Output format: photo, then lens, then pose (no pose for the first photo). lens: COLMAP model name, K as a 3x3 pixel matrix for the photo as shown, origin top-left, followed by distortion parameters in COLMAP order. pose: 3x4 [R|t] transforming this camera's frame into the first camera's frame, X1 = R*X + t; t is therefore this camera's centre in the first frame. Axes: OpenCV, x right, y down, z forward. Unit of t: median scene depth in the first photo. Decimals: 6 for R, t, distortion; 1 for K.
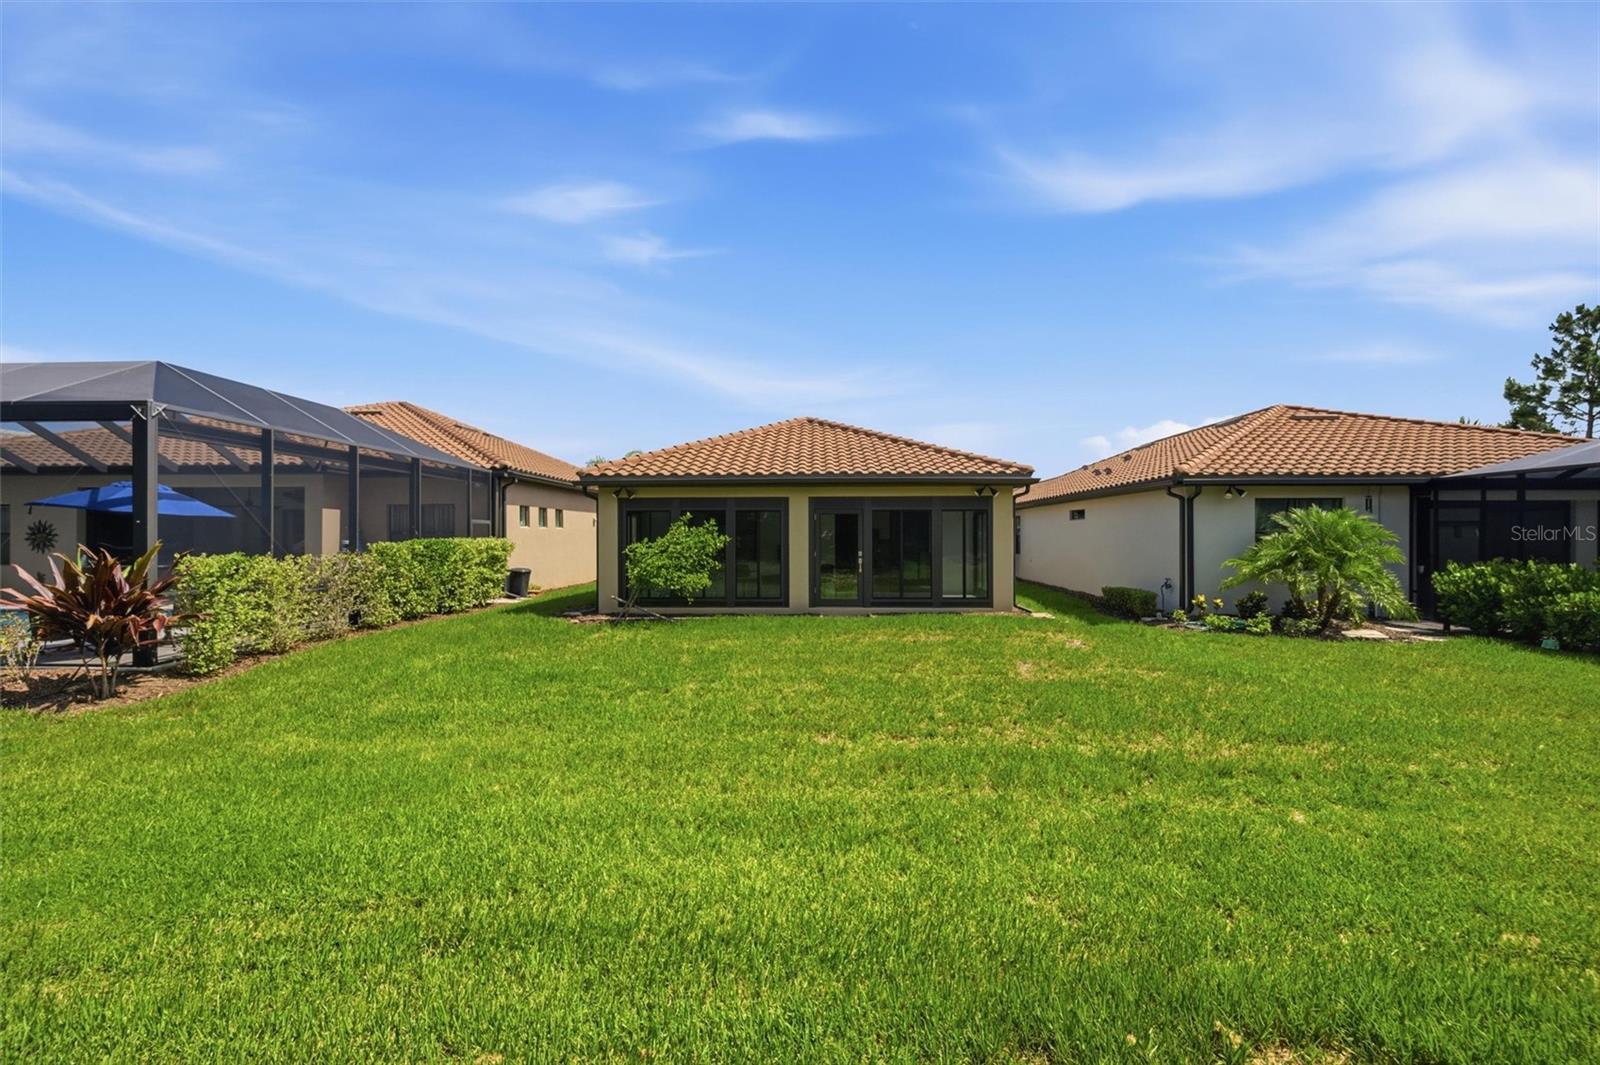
lens RADIAL K [[630.4, 0, 795.6], [0, 630.4, 528.8], [0, 0, 1]] dist [0.008277, -0.000205]
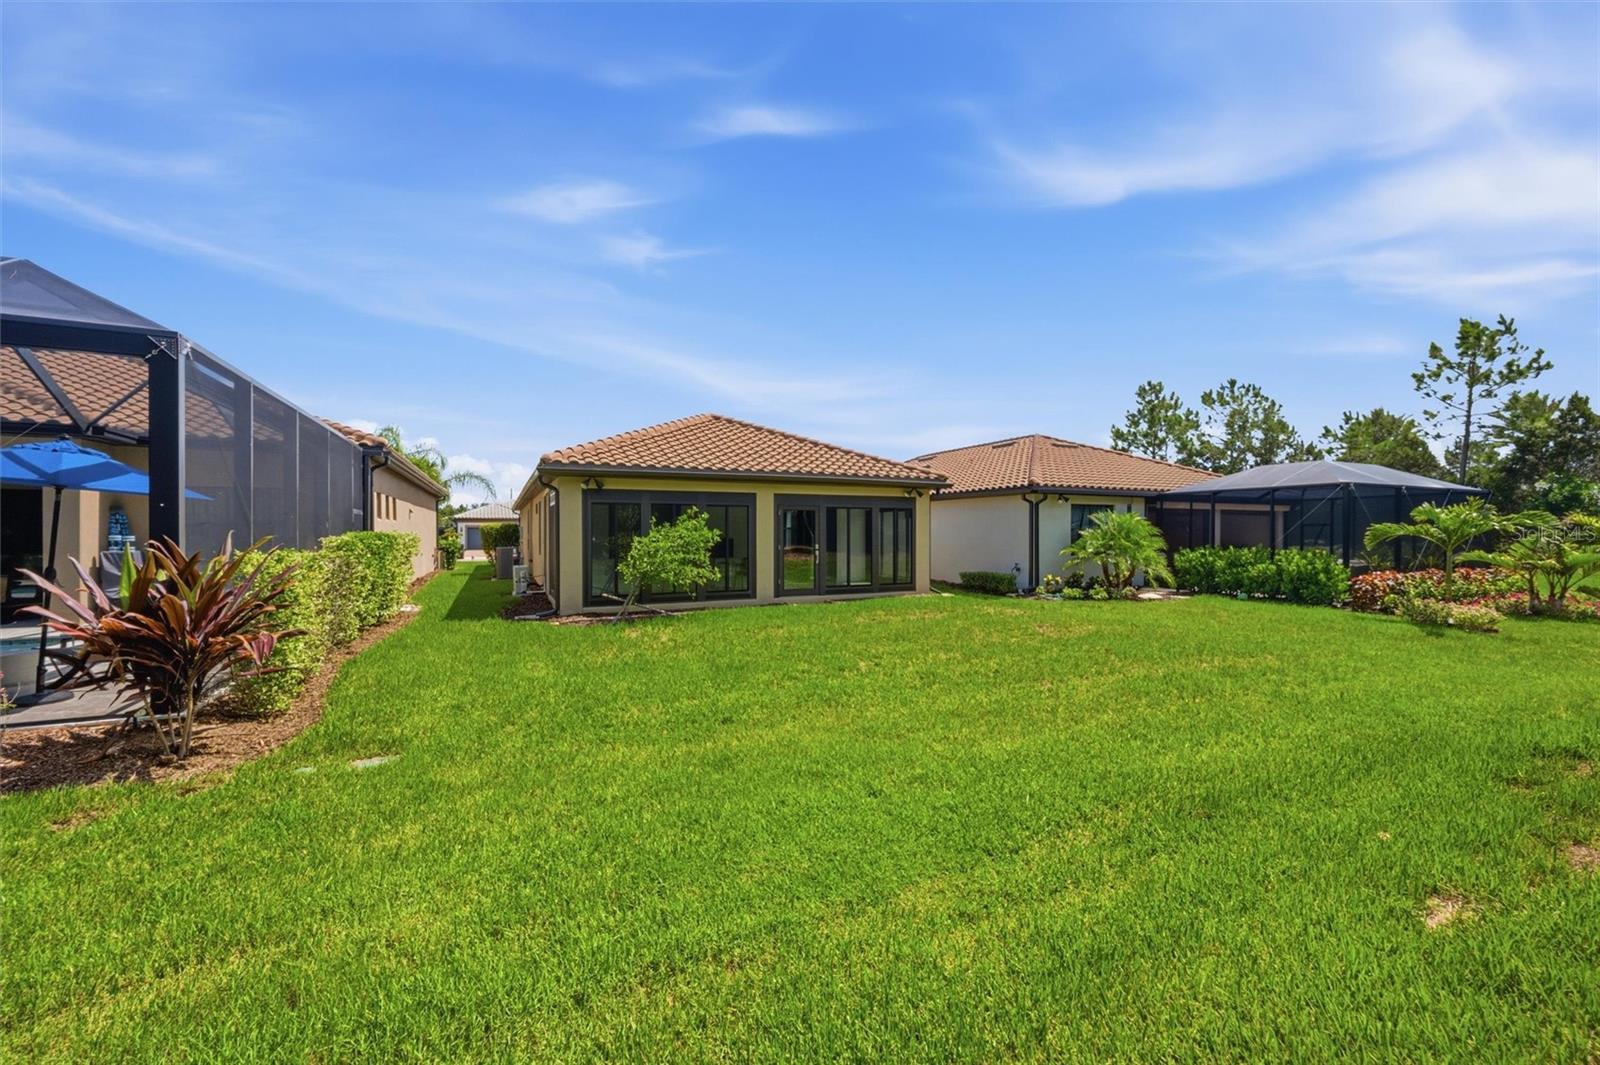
lens RADIAL K [[633.9, 0, 805.0], [0, 633.9, 530.8], [0, 0, 1]] dist [-0.001867, -0.000063]
pose [[0.891049, 0.001669, 0.453904, -0.427608], [-0.006896, 0.999928, 0.009861, 0.001173], [-0.453854, -0.011917, 0.890996, 0.031149]]
